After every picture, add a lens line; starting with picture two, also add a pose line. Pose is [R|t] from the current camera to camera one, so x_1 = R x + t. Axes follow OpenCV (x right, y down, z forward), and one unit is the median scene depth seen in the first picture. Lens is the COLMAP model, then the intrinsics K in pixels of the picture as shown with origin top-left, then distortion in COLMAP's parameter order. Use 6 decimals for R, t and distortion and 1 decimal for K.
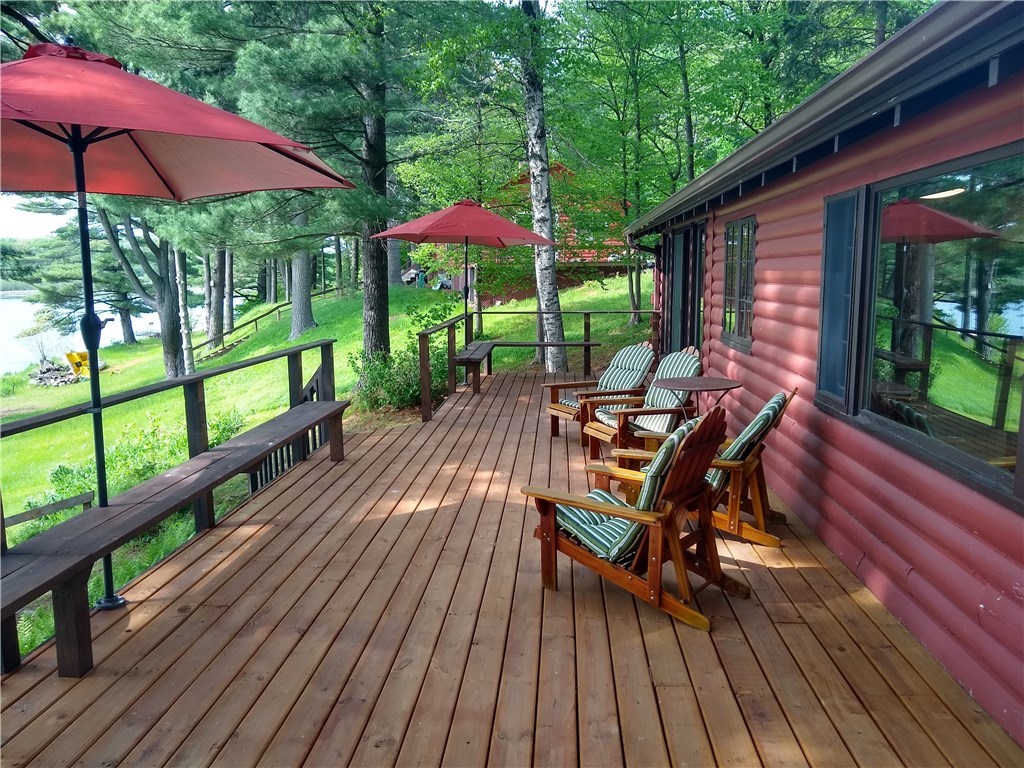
lens RADIAL K [[809.1, 0, 514.6], [0, 809.1, 387.7], [0, 0, 1]] dist [0.002230, -0.022603]
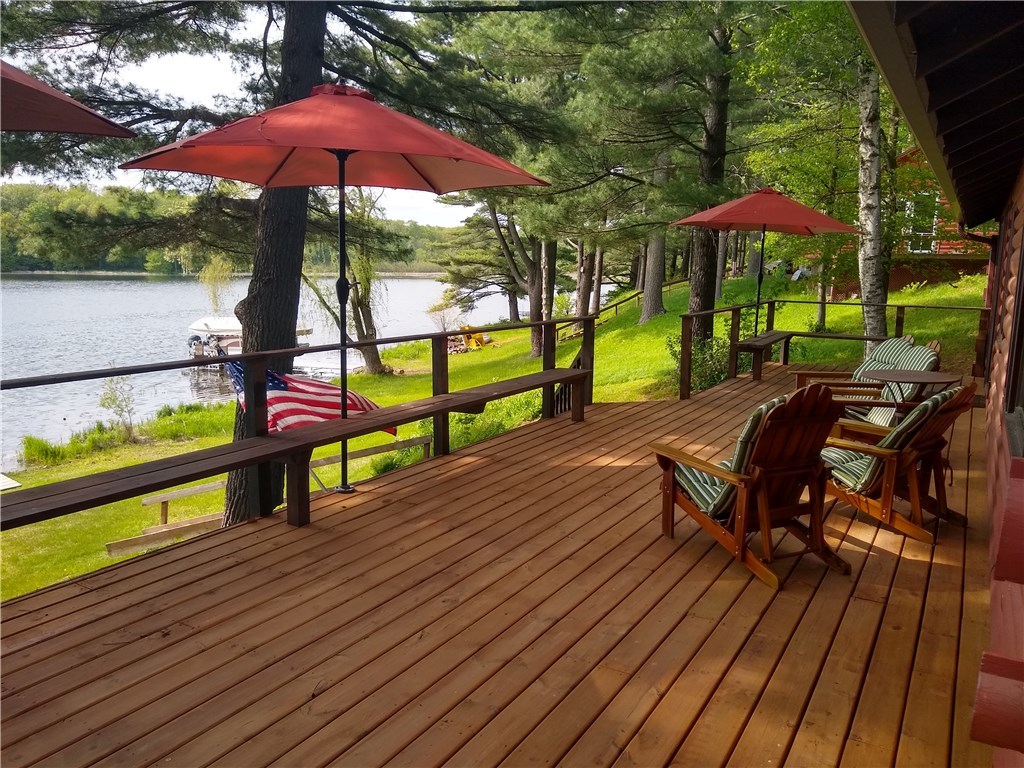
lens RADIAL K [[809.1, 0, 514.6], [0, 809.1, 387.7], [0, 0, 1]] dist [0.002230, -0.022603]
pose [[0.894602, 0.089047, -0.437902, 0.270829], [-0.083843, 0.995989, 0.031249, 0.021891], [0.438928, 0.008759, 0.898479, -0.085464]]
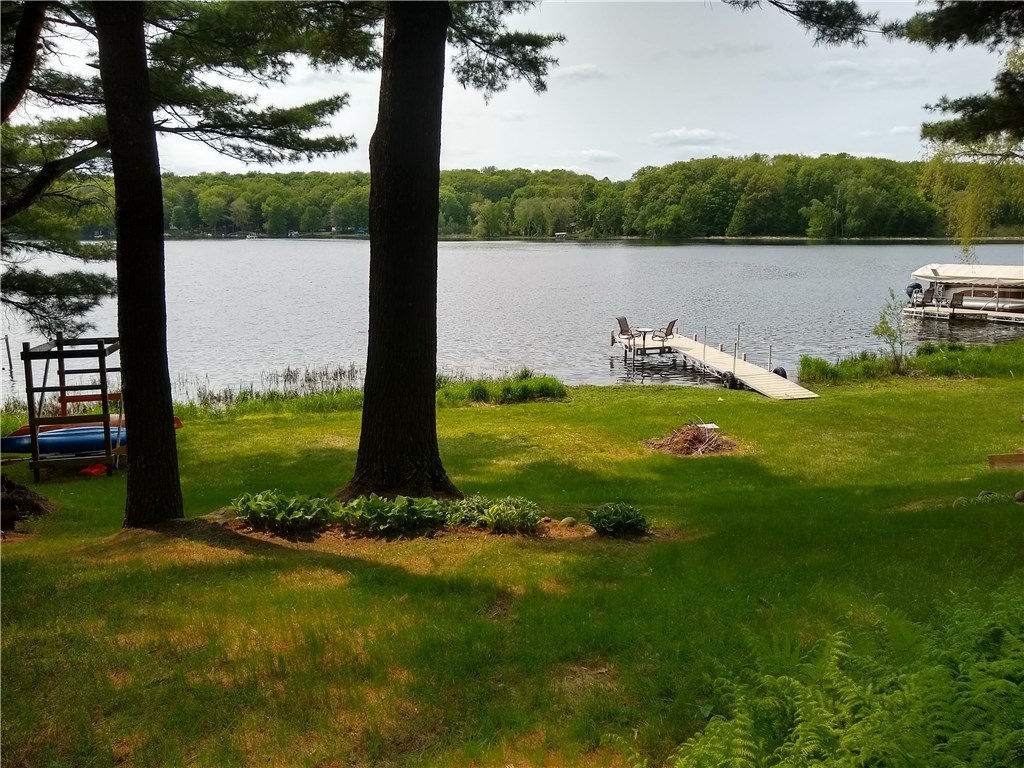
lens RADIAL K [[809.1, 0, 514.6], [0, 809.1, 387.7], [0, 0, 1]] dist [0.002230, -0.022603]
pose [[0.350817, 0.187975, -0.917384, -0.458603], [-0.130290, 0.979916, 0.150964, 0.405127], [0.927336, 0.066565, 0.368262, -0.592812]]
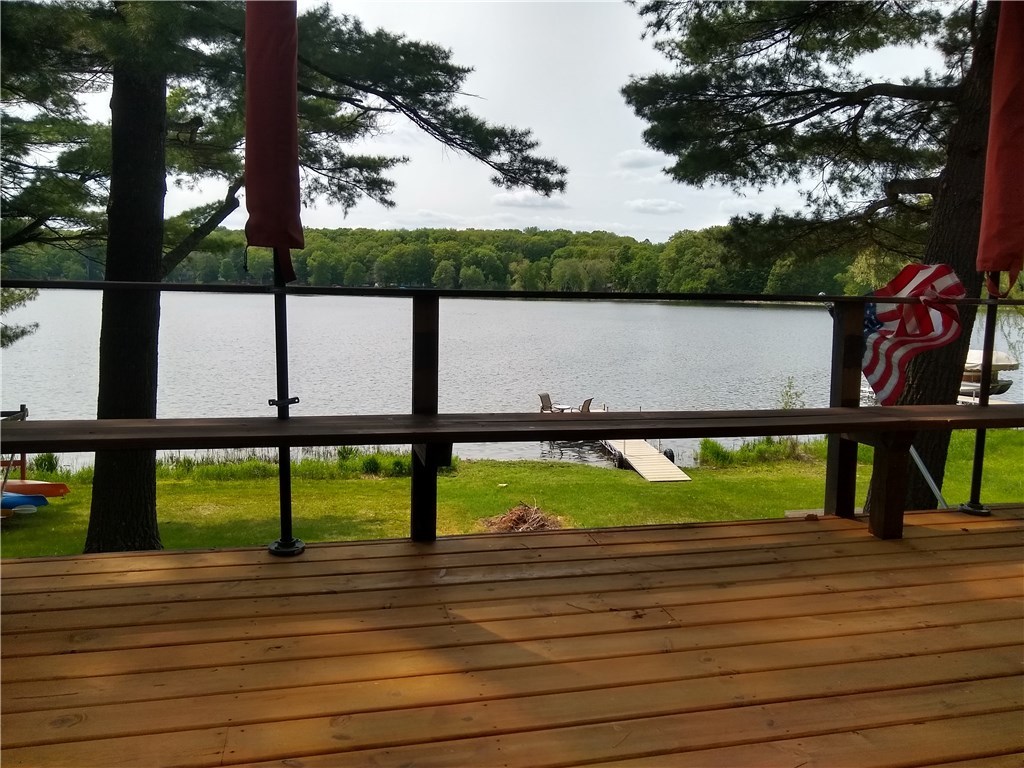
lens RADIAL K [[810.8, 0, 525.3], [0, 810.8, 384.1], [0, 0, 1]] dist [0.033306, -0.009914]
pose [[0.307401, 0.128735, -0.942832, 0.173765], [-0.152833, 0.984623, 0.084611, 0.096531], [0.939227, 0.118086, 0.322349, 0.144524]]
